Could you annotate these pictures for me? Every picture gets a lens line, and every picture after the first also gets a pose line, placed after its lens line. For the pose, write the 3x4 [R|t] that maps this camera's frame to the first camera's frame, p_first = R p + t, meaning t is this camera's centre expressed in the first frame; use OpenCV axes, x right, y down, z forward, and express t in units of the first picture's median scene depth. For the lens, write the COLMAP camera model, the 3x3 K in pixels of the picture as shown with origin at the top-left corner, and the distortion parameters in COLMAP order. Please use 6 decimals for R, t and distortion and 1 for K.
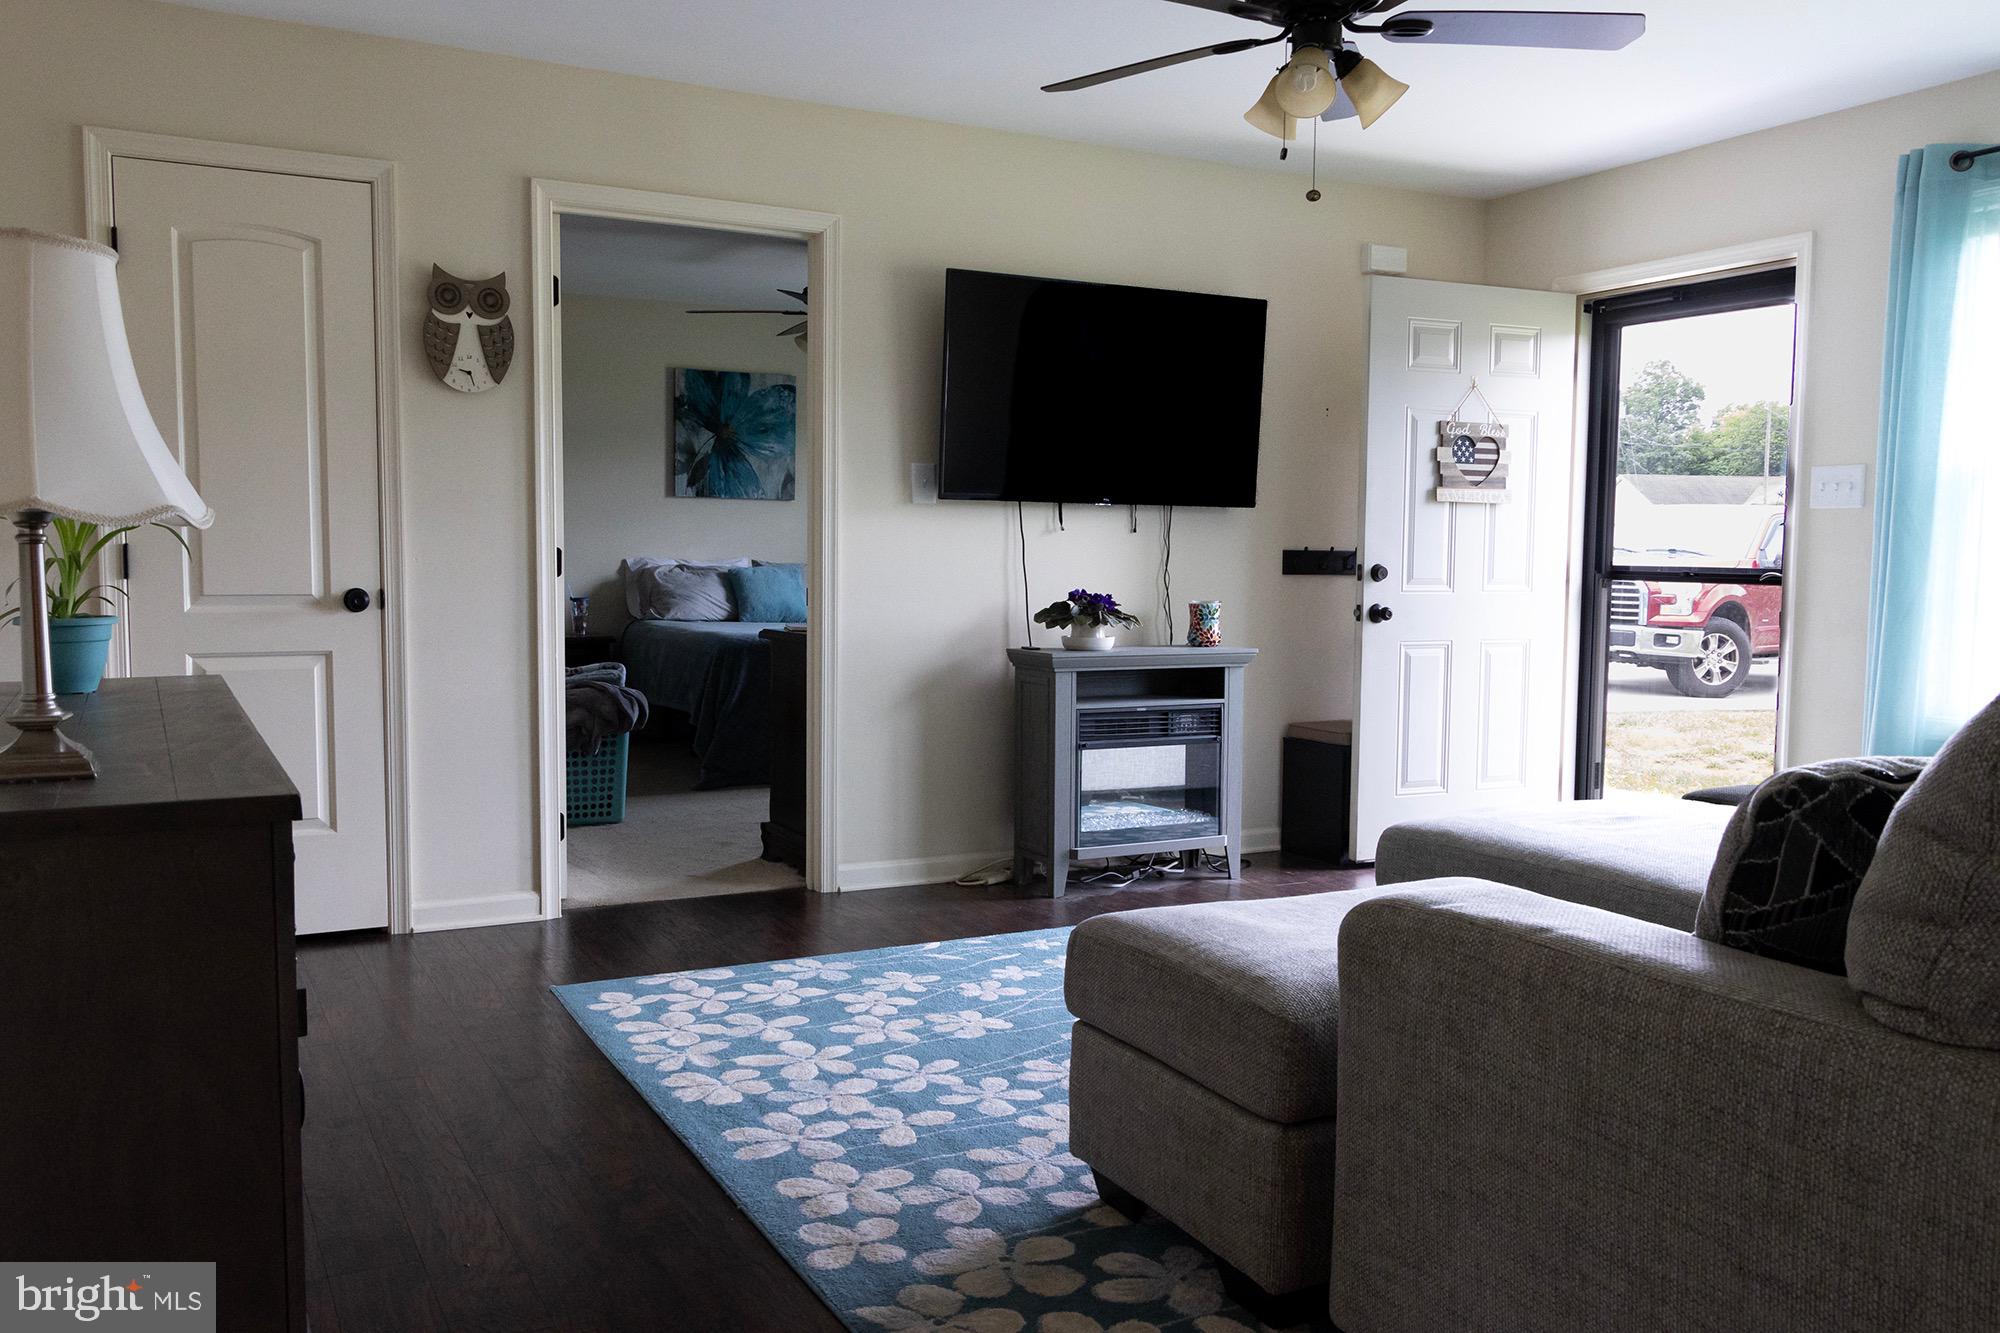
lens RADIAL K [[1685.7, 0, 1002.5], [0, 1685.7, 668.5], [0, 0, 1]] dist [-0.008847, 0.000146]
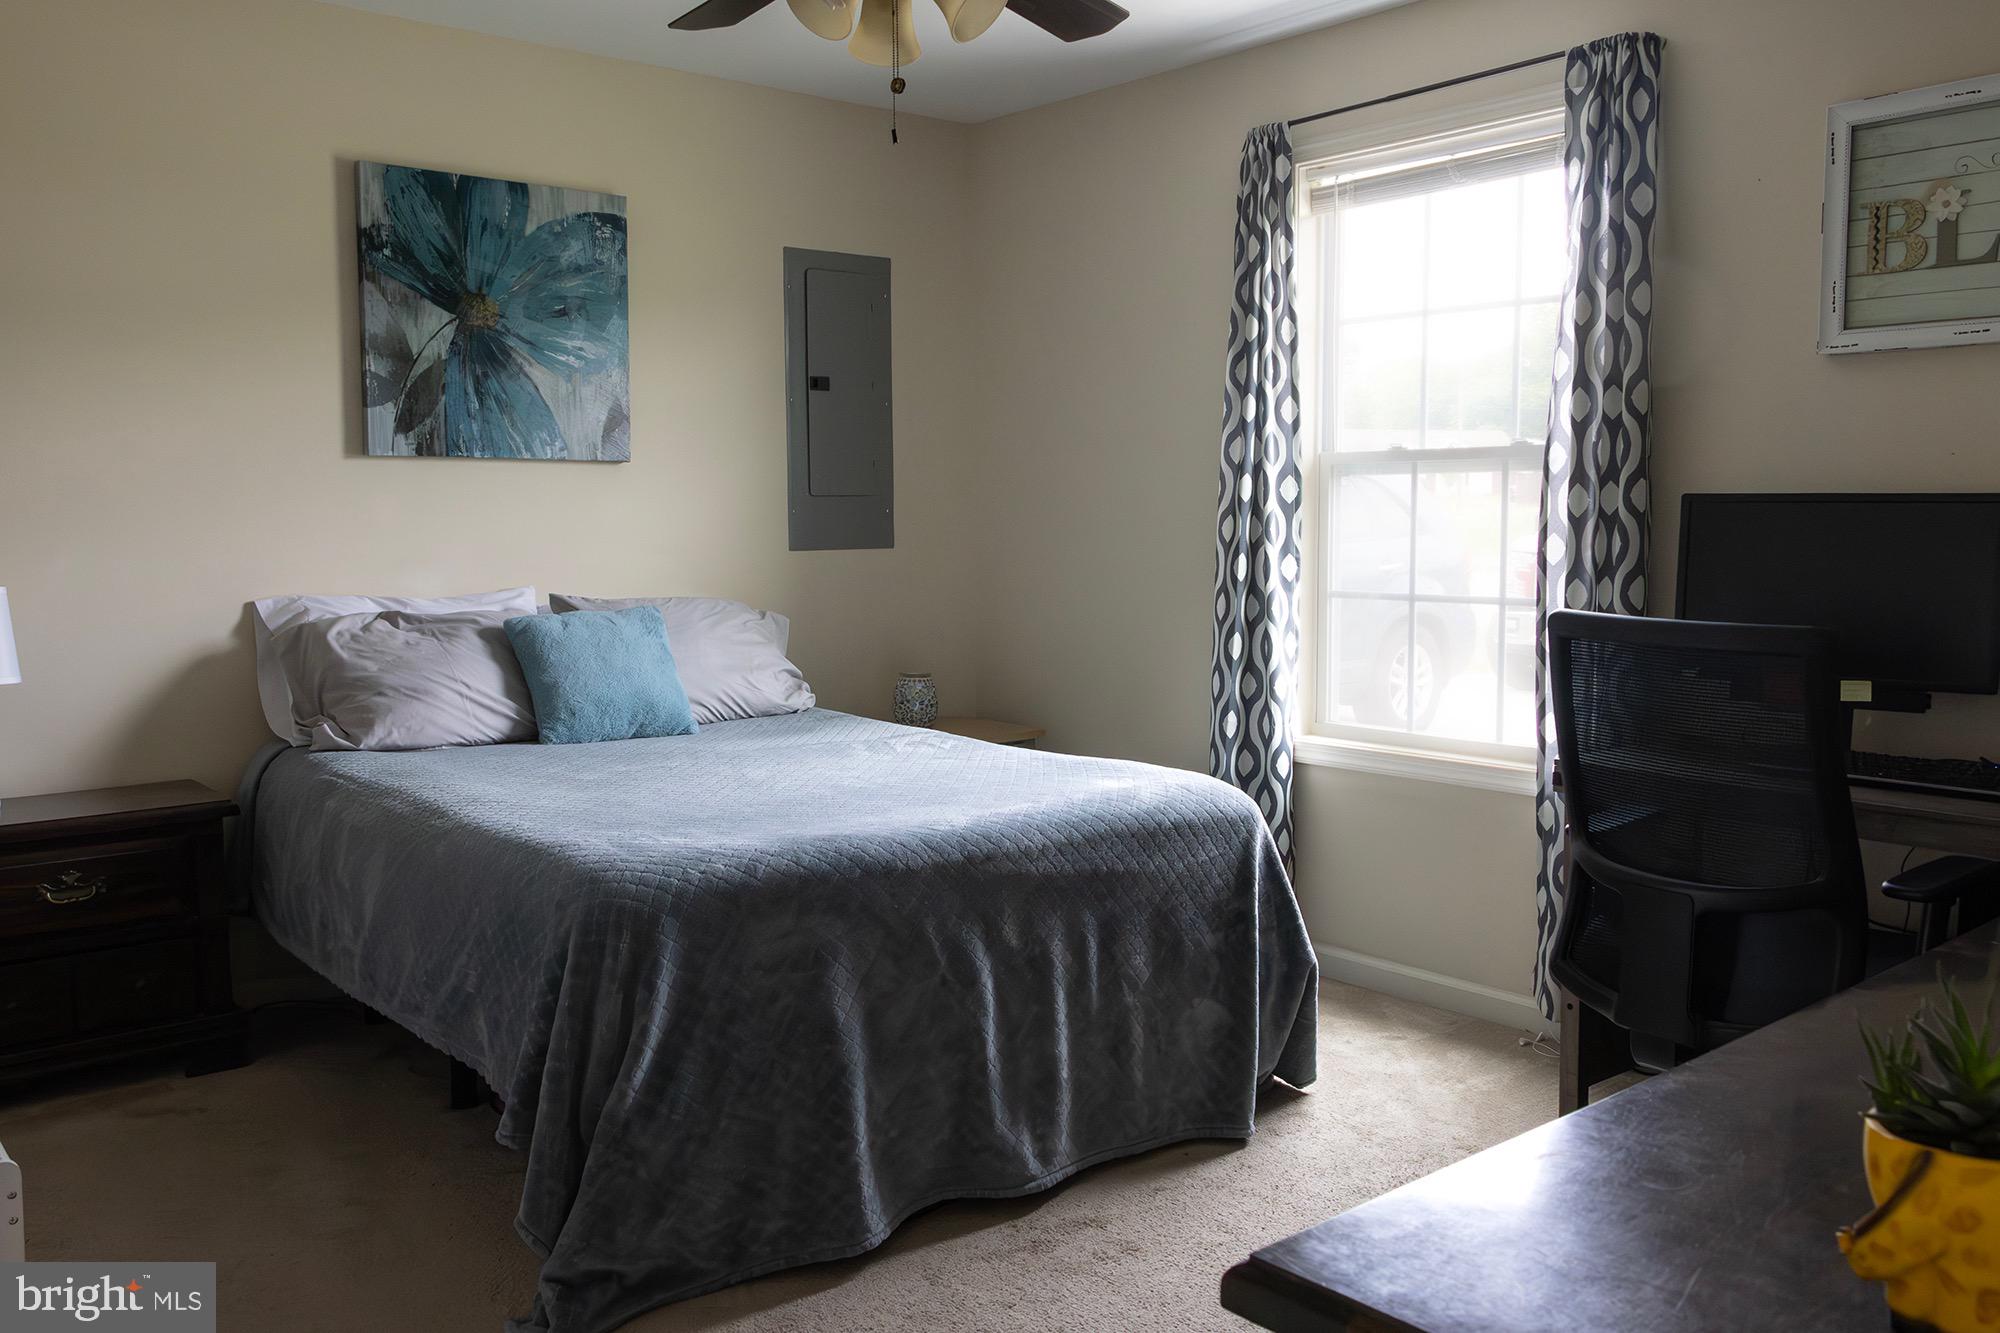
lens RADIAL K [[1685.7, 0, 995.2], [0, 1685.7, 669.8], [0, 0, 1]] dist [-0.008847, 0.000146]
pose [[0.978787, -0.032197, 0.202333, -0.124618], [0.028095, 0.999338, 0.023111, -0.051651], [-0.202944, -0.016936, 0.979044, 0.535114]]
